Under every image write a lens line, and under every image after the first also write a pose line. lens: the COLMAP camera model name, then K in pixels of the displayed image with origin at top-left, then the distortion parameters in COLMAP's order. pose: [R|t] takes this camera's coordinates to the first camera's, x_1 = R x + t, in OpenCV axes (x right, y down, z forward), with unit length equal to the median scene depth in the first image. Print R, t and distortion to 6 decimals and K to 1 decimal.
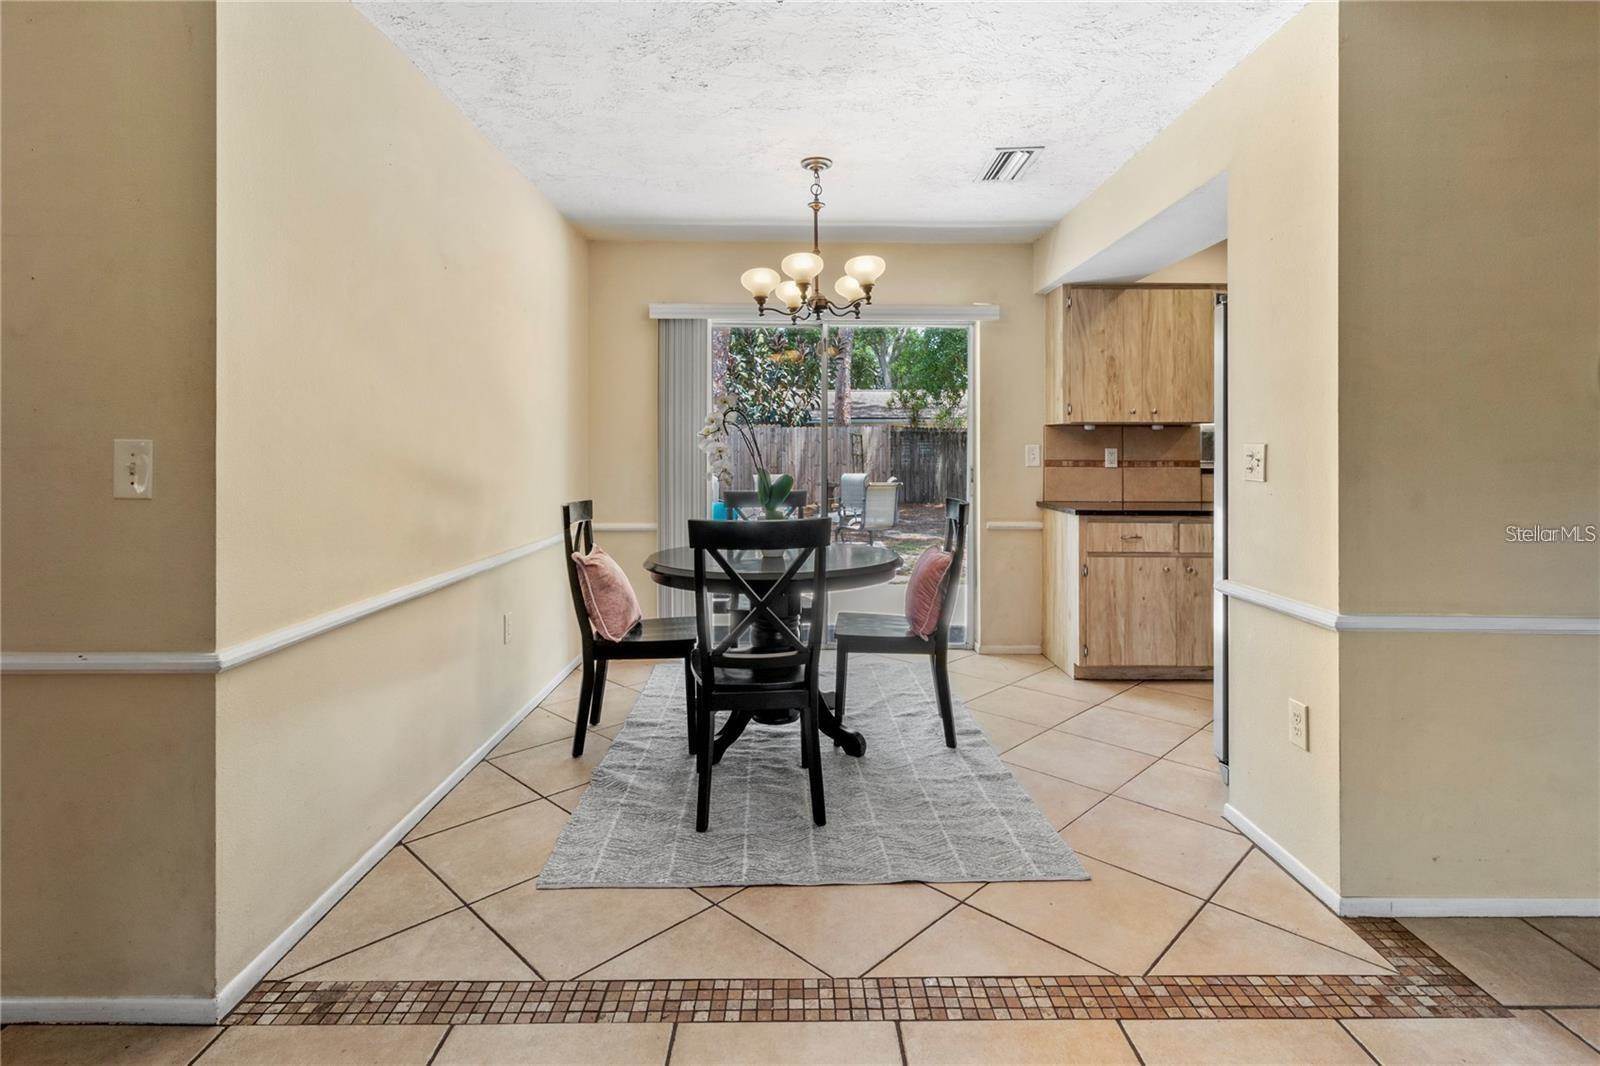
lens RADIAL K [[768.3, 0, 819.1], [0, 768.3, 443.2], [0, 0, 1]] dist [-0.003359, 0.002178]
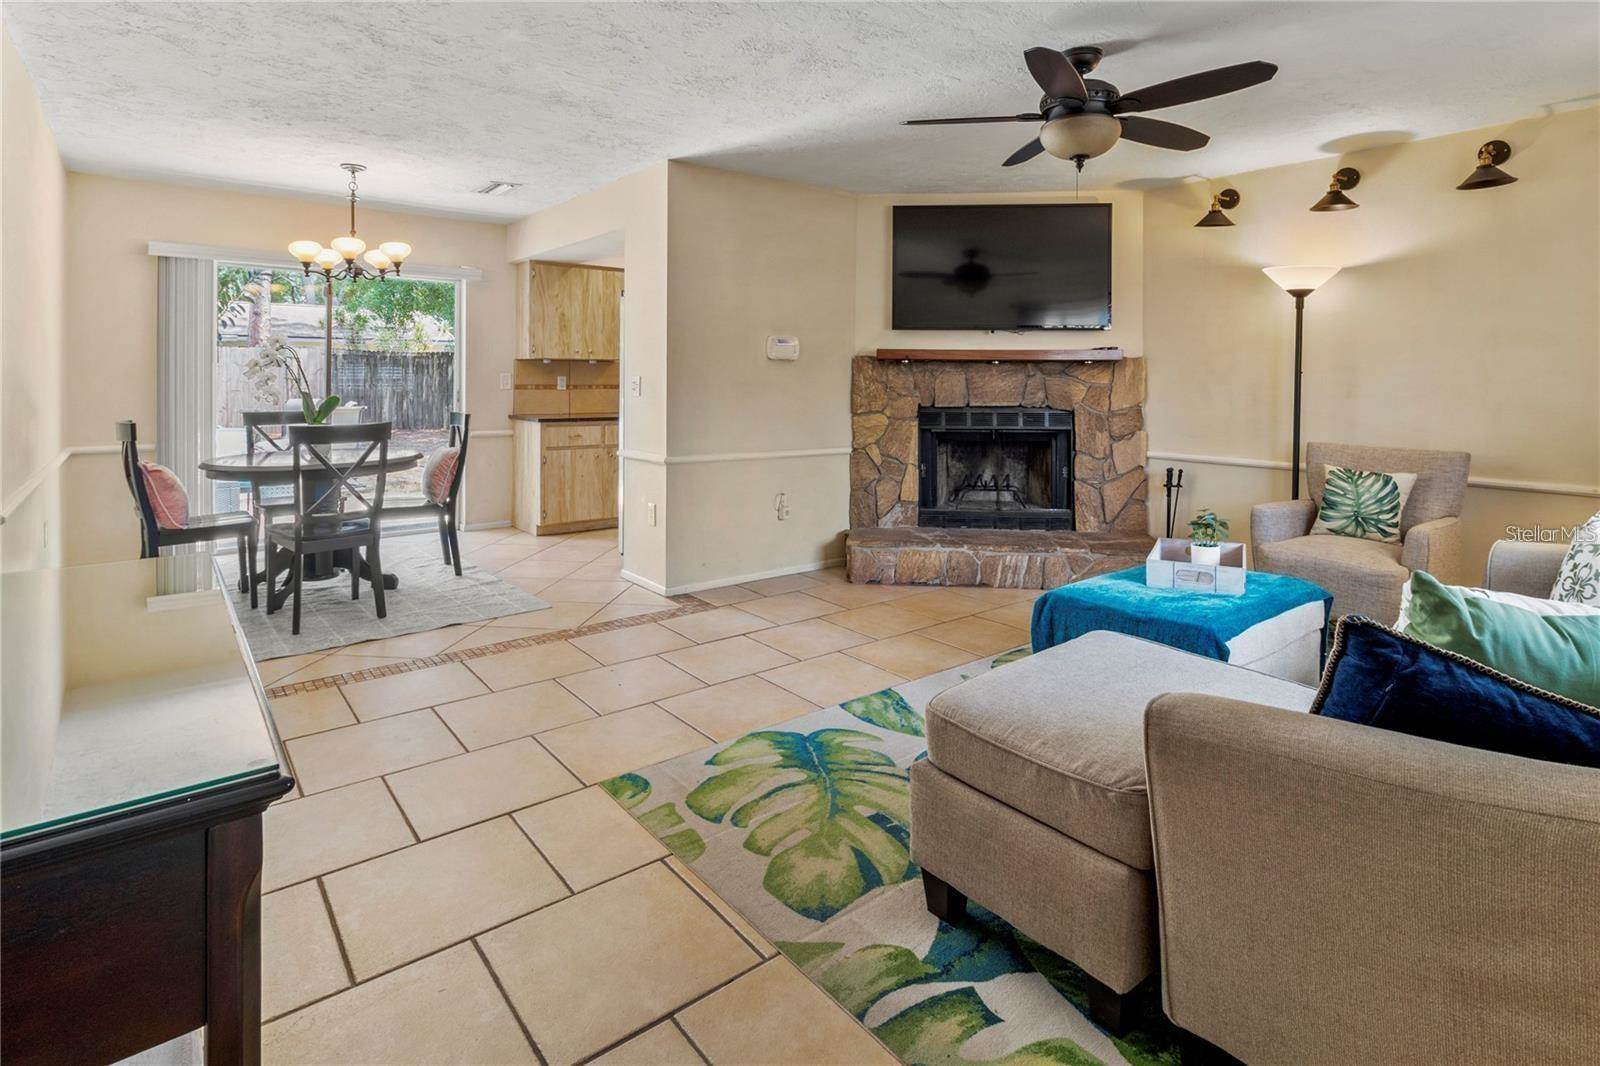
lens RADIAL K [[768.3, 0, 775.6], [0, 768.3, 379.4], [0, 0, 1]] dist [-0.003359, 0.002178]
pose [[0.803113, -0.000487, 0.595826, -0.162994], [-0.009285, 0.999868, 0.013333, -0.011245], [-0.595754, -0.016240, 0.803003, -0.413048]]
